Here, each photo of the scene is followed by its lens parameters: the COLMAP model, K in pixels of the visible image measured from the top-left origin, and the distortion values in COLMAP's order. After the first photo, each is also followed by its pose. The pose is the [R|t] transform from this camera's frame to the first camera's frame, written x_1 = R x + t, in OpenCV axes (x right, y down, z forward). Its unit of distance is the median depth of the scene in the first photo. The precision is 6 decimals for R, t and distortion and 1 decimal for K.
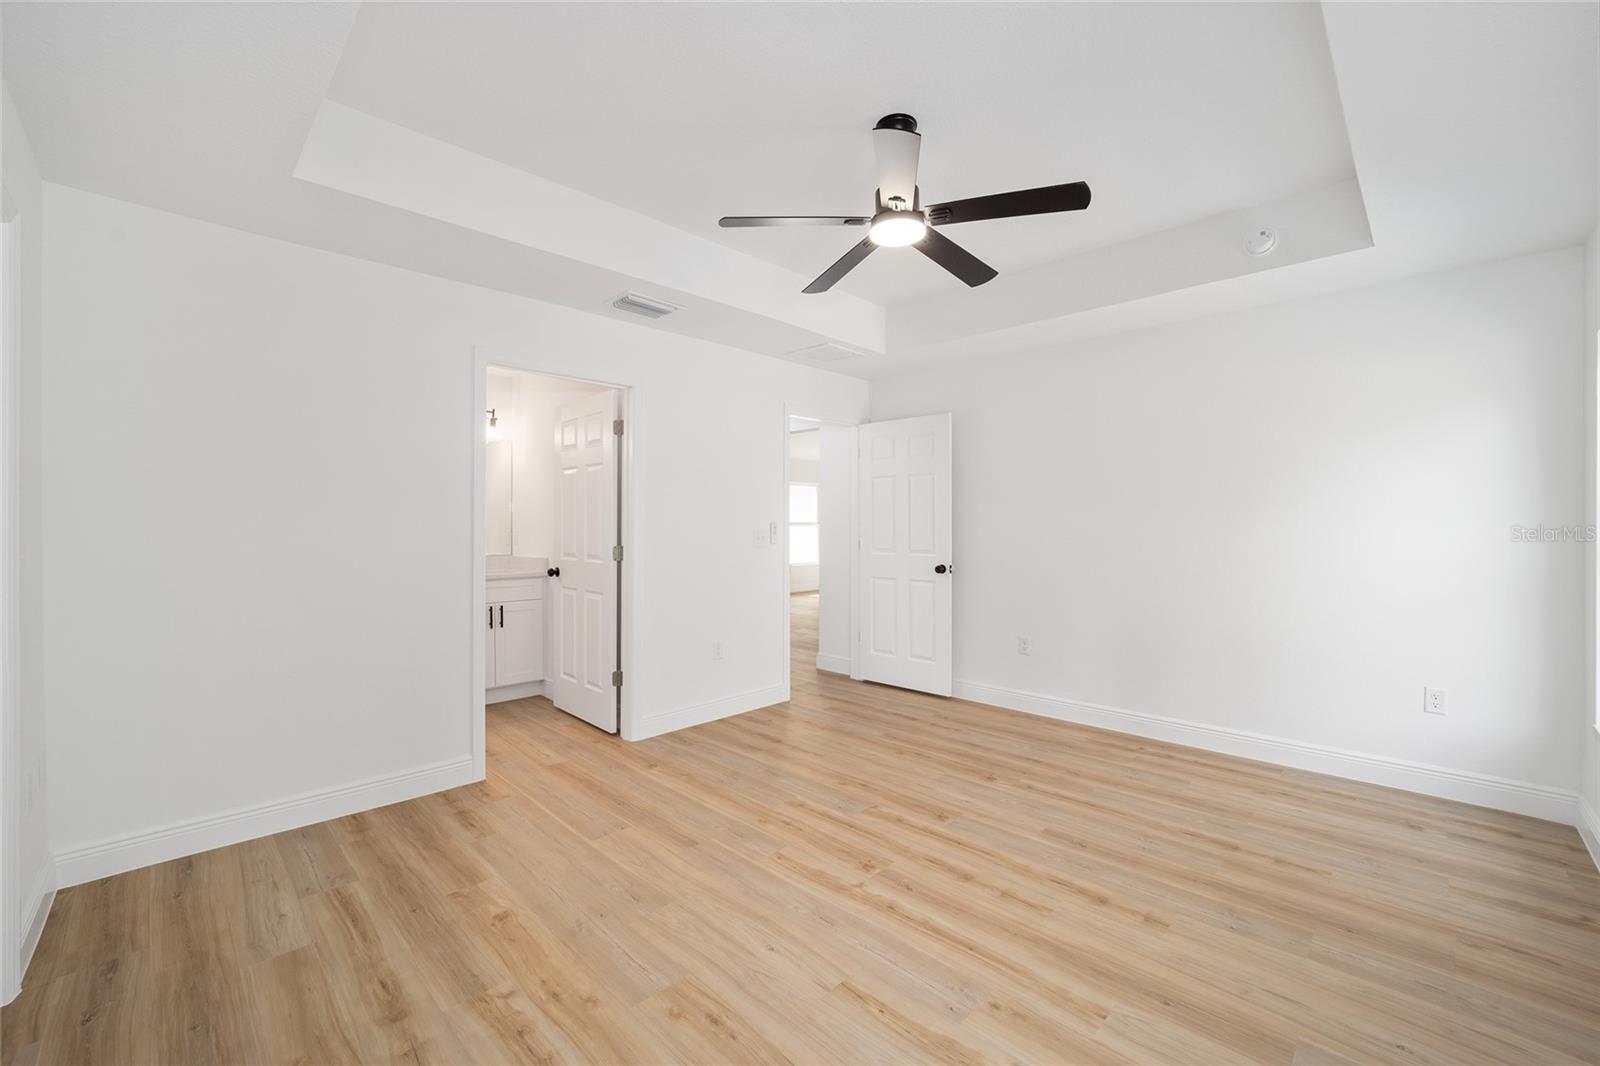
lens RADIAL K [[649.9, 0, 795.9], [0, 649.9, 531.4], [0, 0, 1]] dist [-0.029818, 0.004538]
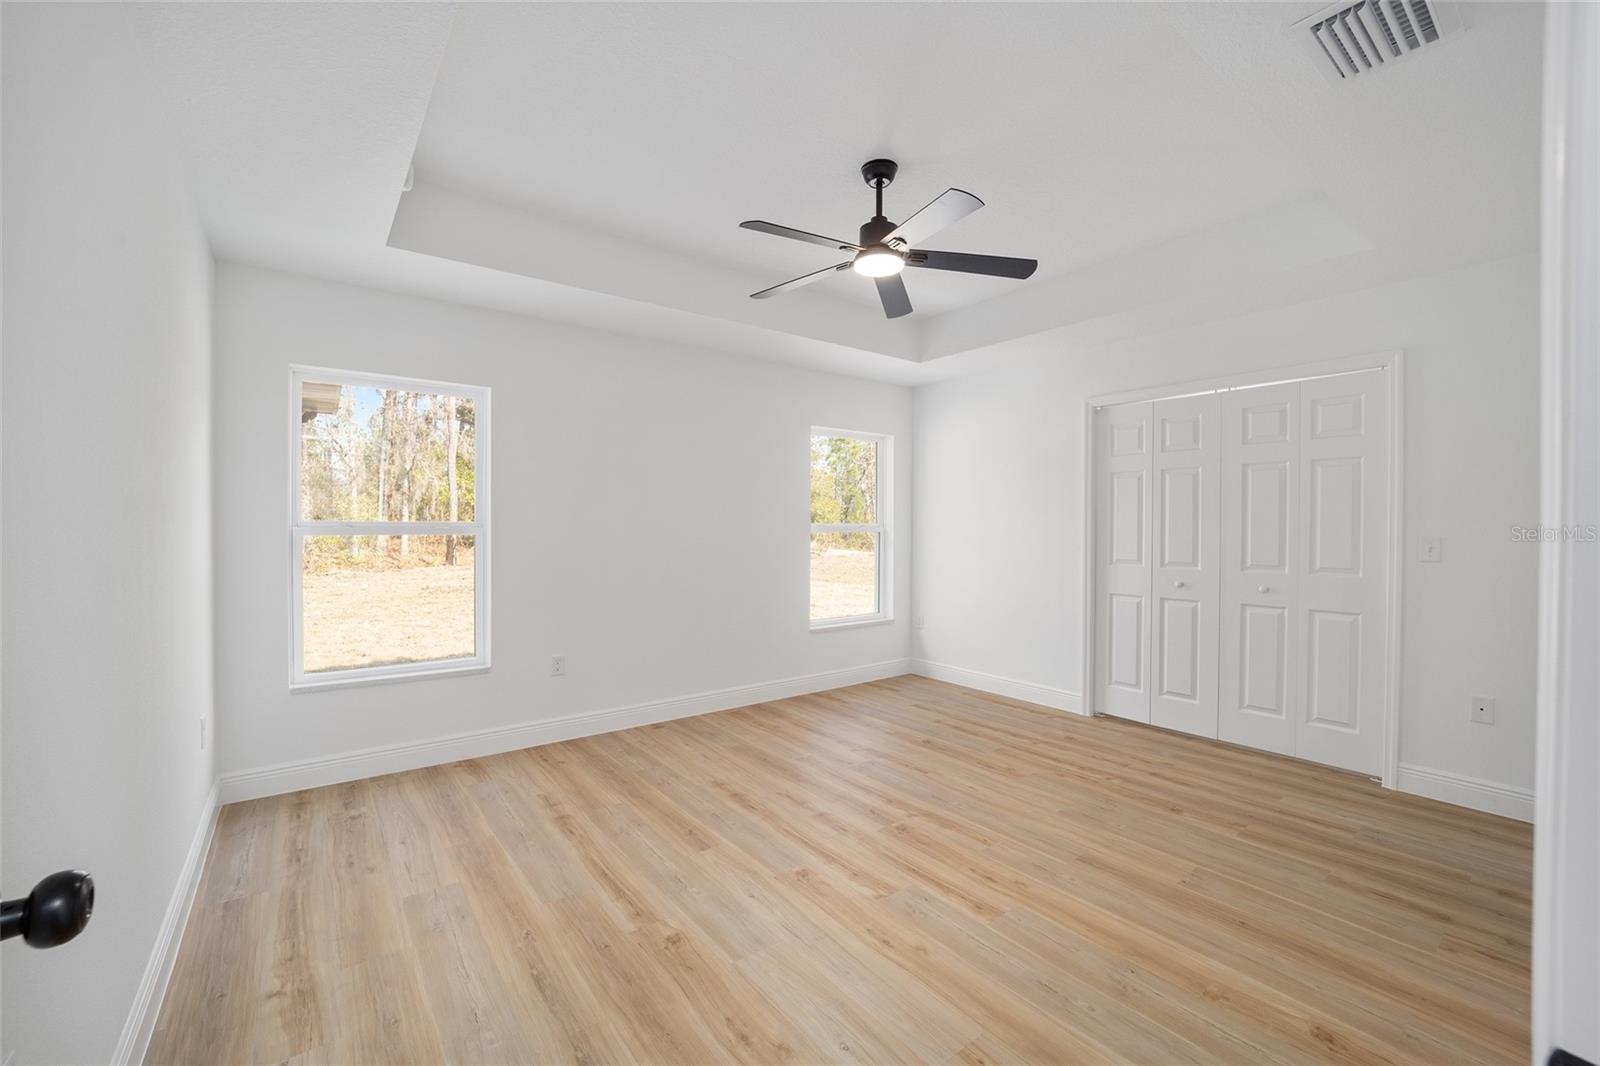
lens RADIAL K [[649.9, 0, 795.9], [0, 649.9, 531.4], [0, 0, 1]] dist [-0.029818, 0.004538]
pose [[-0.990441, -0.005967, 0.137811, 0.138440], [-0.003231, 0.999793, 0.020068, -0.021007], [-0.137902, 0.019431, -0.990255, 2.056808]]
